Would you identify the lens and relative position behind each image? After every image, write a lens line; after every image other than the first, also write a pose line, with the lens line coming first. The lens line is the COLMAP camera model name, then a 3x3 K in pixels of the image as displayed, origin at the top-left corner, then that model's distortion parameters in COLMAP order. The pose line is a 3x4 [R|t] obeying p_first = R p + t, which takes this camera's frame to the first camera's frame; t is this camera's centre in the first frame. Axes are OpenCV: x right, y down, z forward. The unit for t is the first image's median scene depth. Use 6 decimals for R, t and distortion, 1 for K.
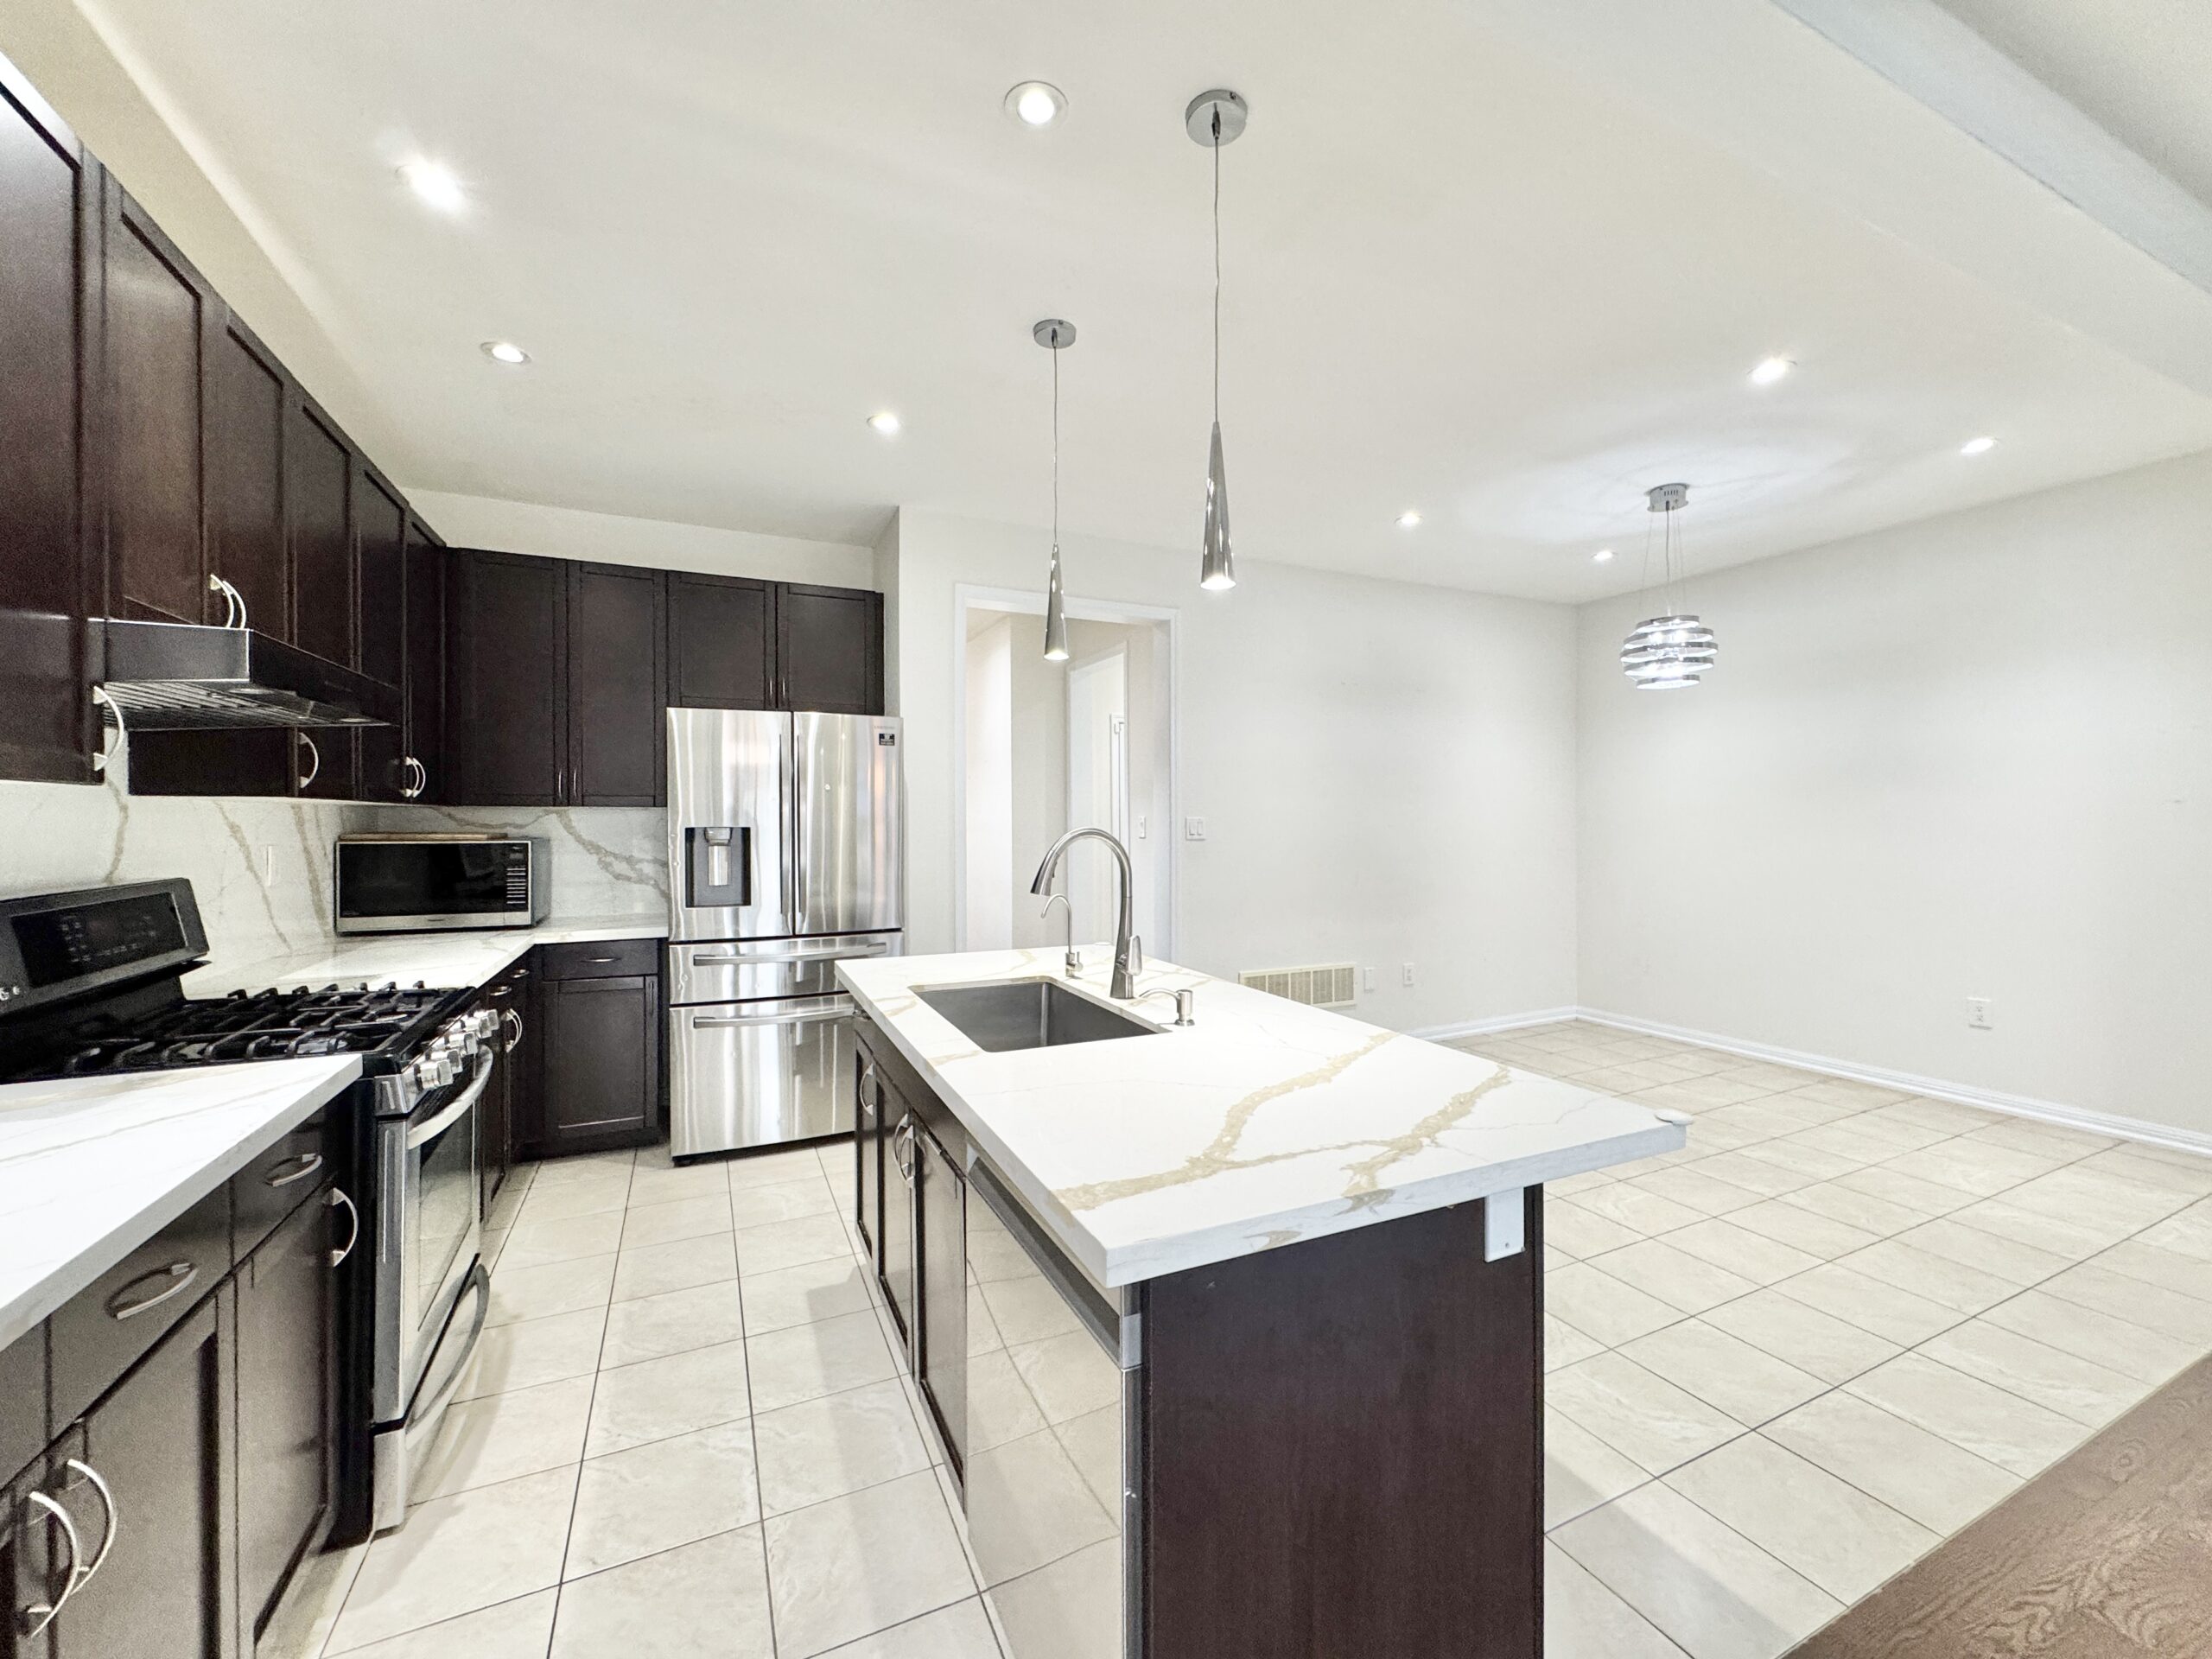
lens RADIAL K [[881.1, 0, 1105.5], [0, 881.1, 823.8], [0, 0, 1]] dist [-0.000380, 0.000315]
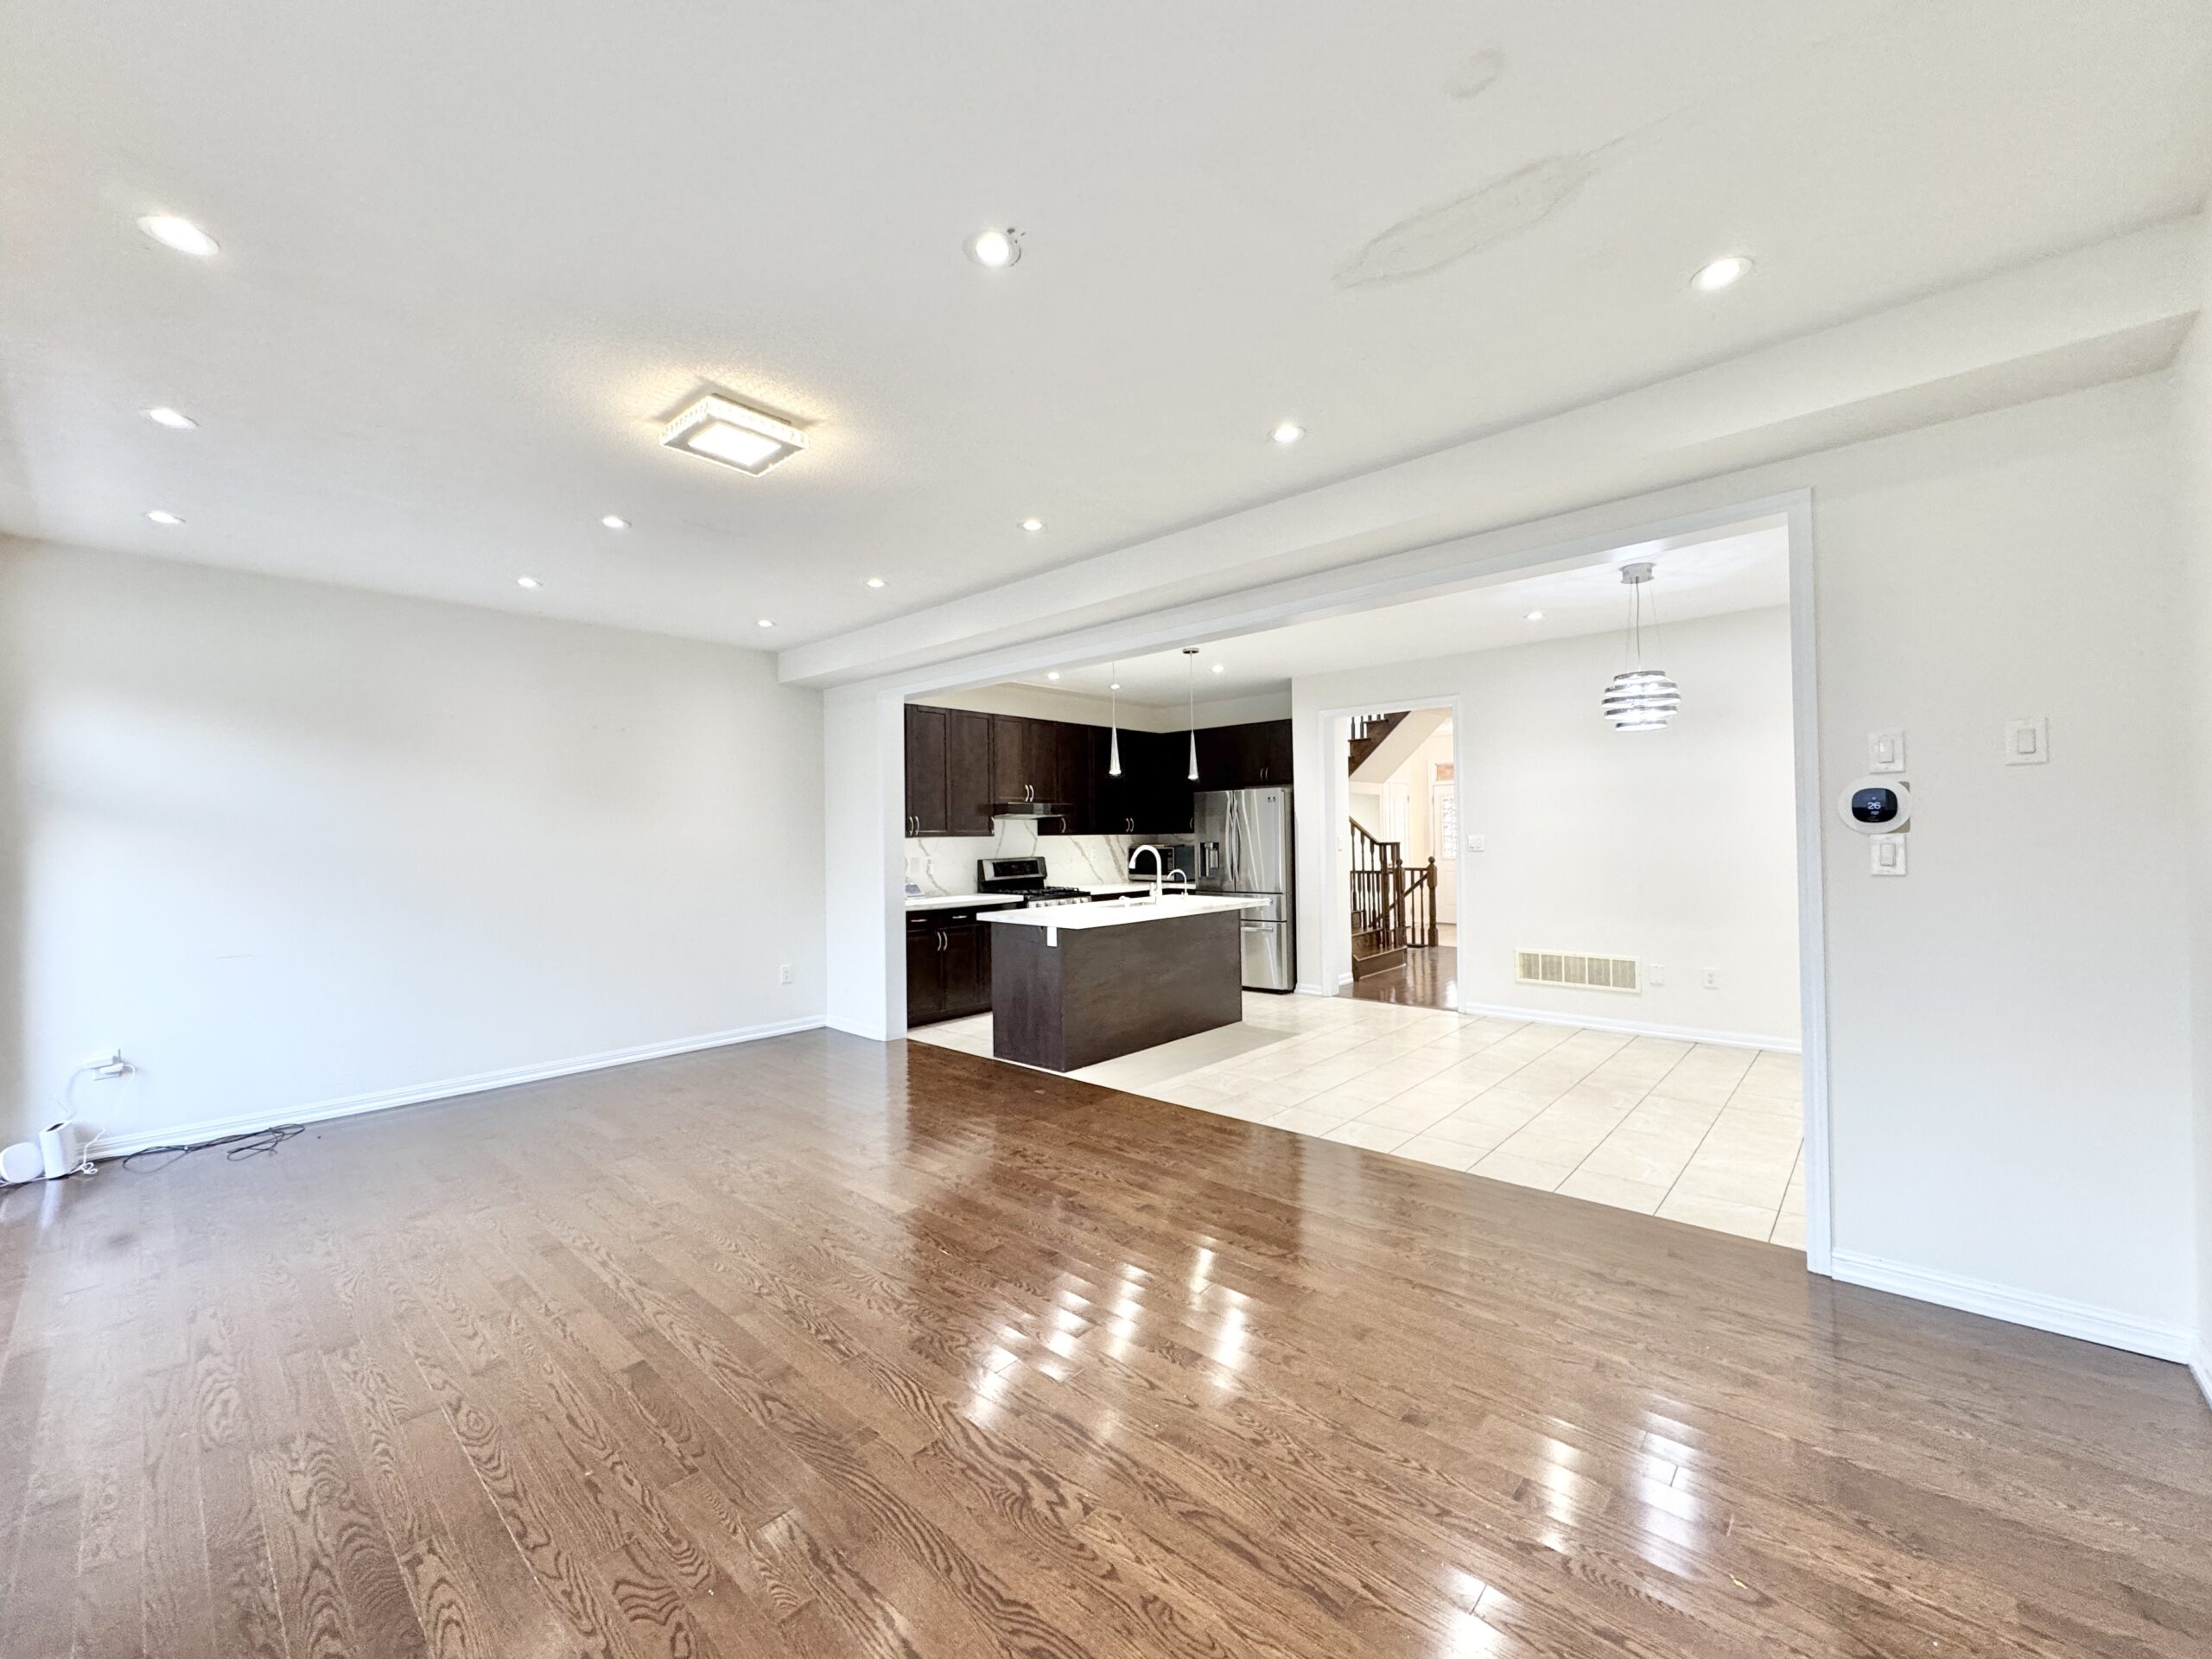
lens RADIAL K [[881.1, 0, 1105.5], [0, 881.1, 823.8], [0, 0, 1]] dist [-0.000380, 0.000315]
pose [[0.373527, -0.013136, -0.927526, 1.534382], [0.010460, 0.999896, -0.009948, -0.024264], [0.927560, -0.005986, 0.373626, -0.137393]]
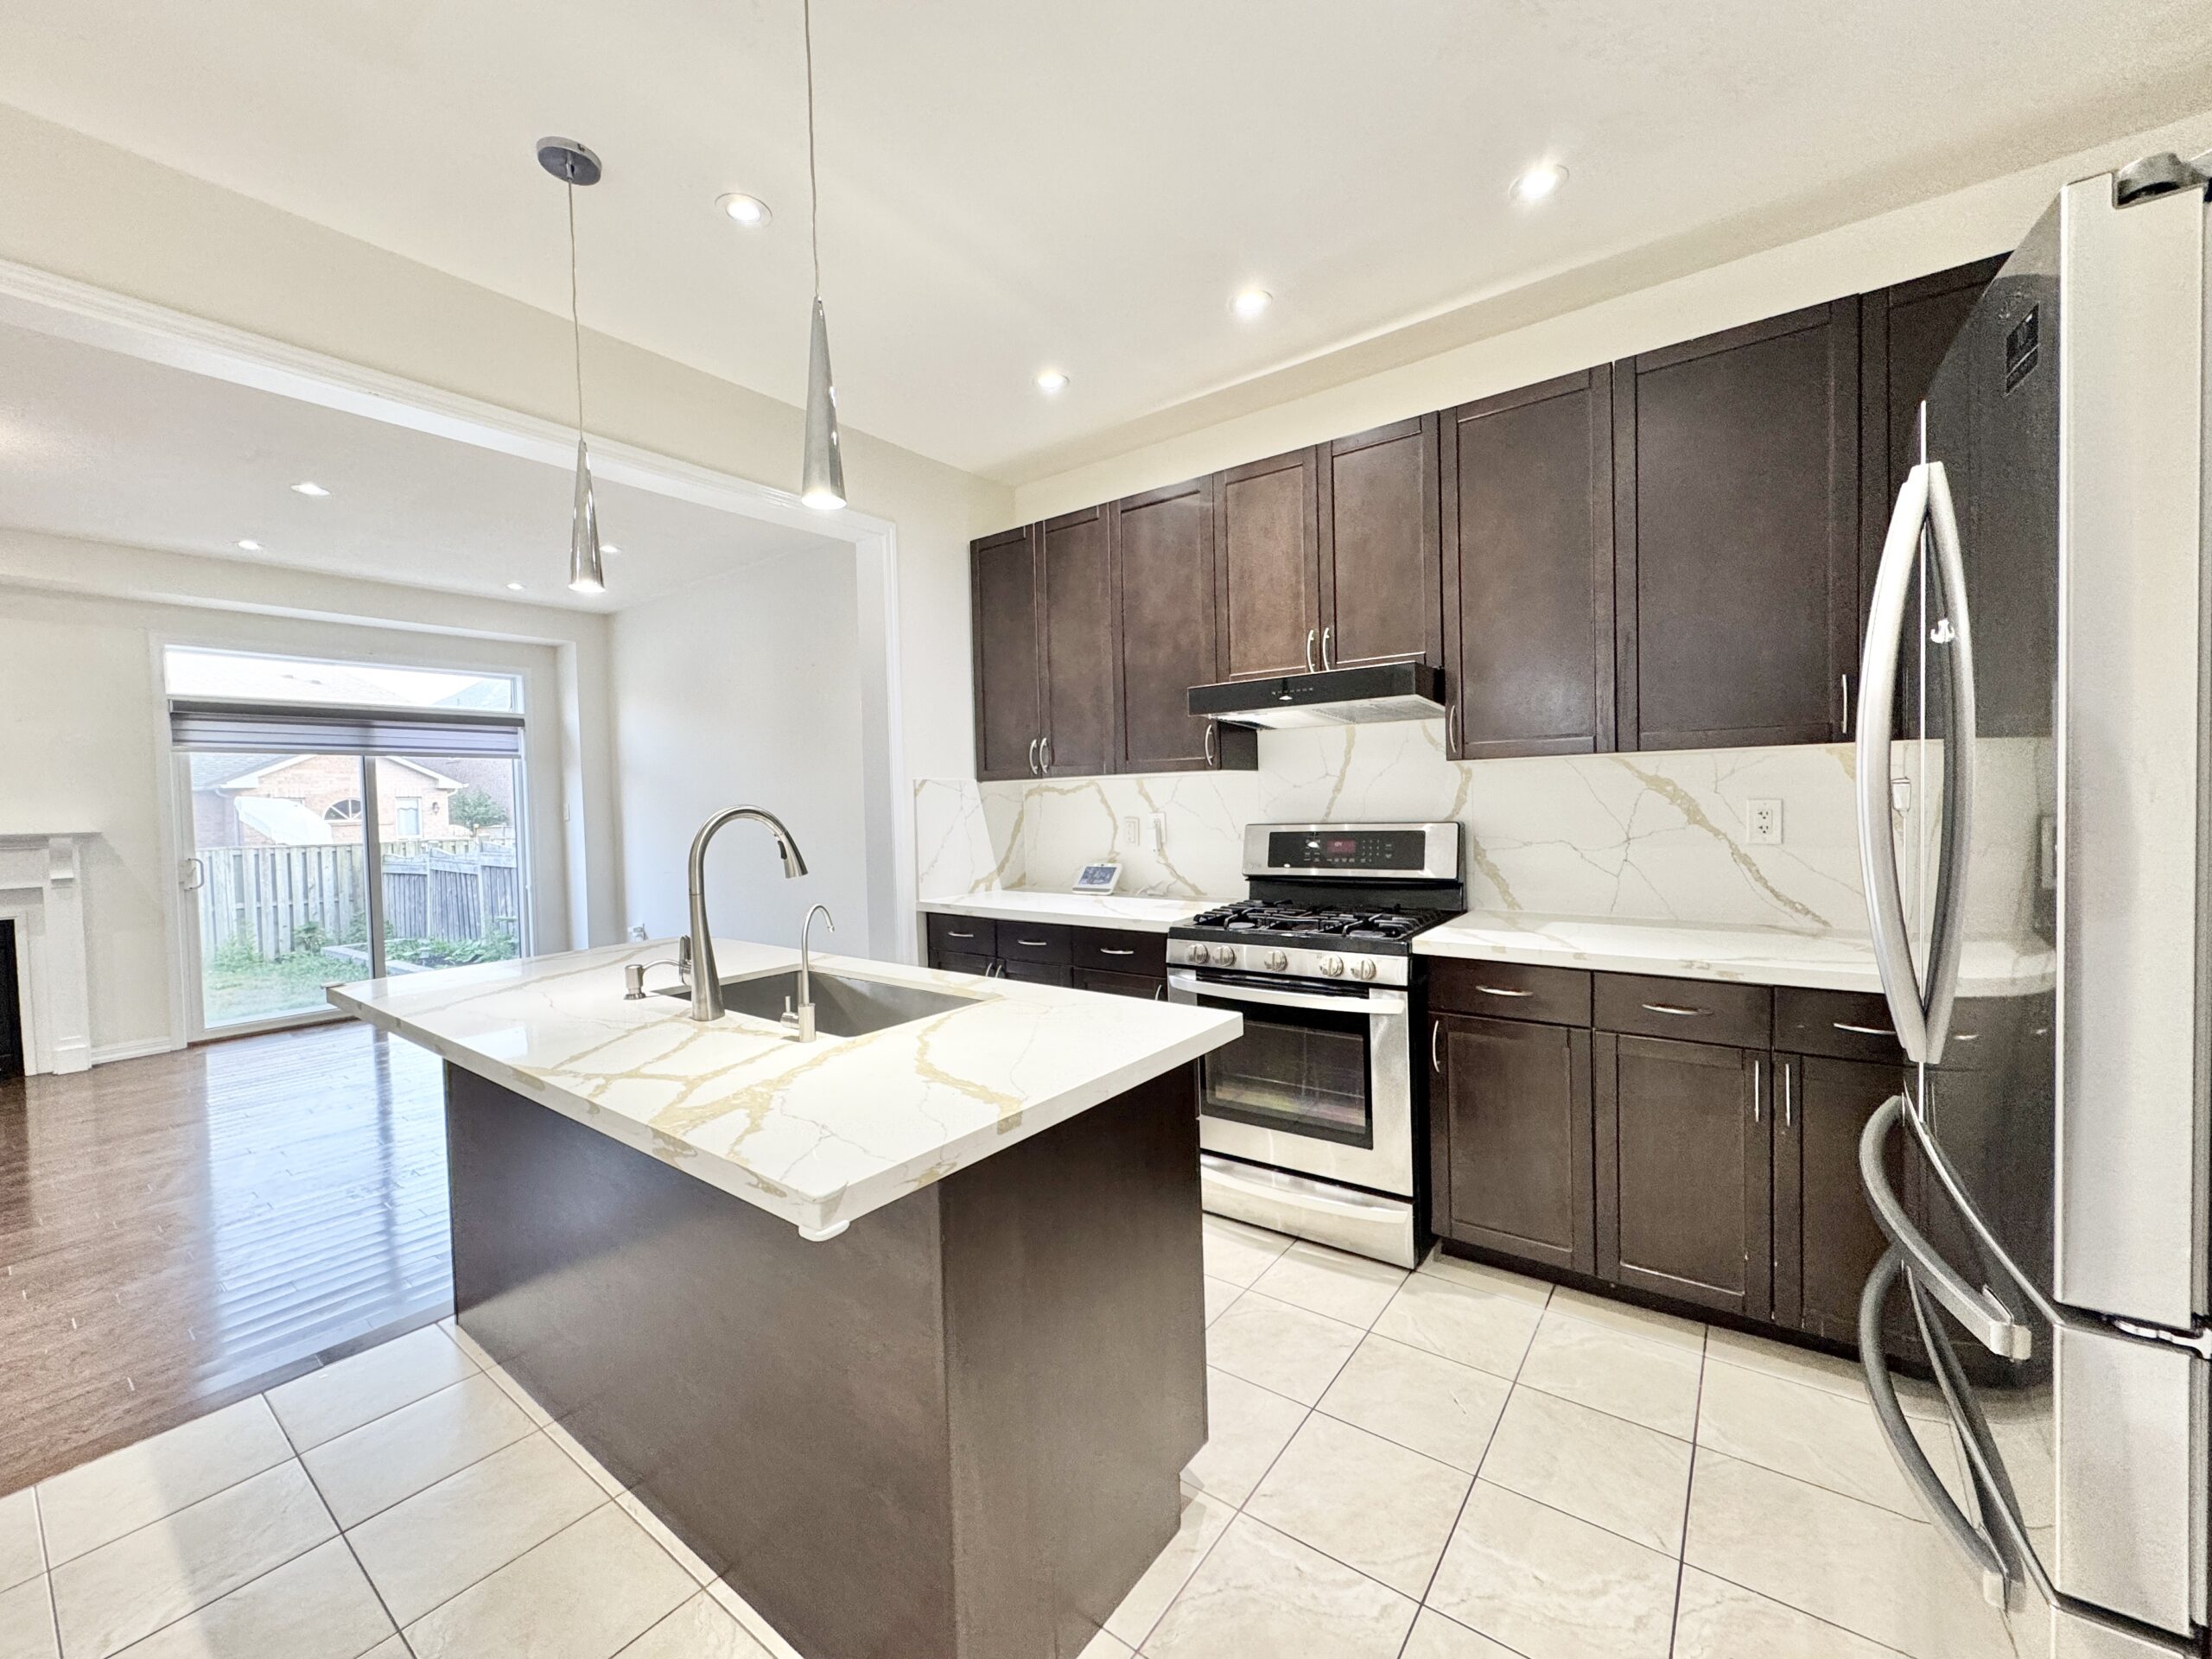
lens RADIAL K [[882.0, 0, 1106.0], [0, 882.0, 829.5], [0, 0, 1]] dist [-0.003473, 0.000101]
pose [[-0.885634, 0.047160, -0.461982, 0.033225], [0.030609, 0.998595, 0.043261, -0.001502], [0.463373, 0.024172, -0.885833, 1.103566]]
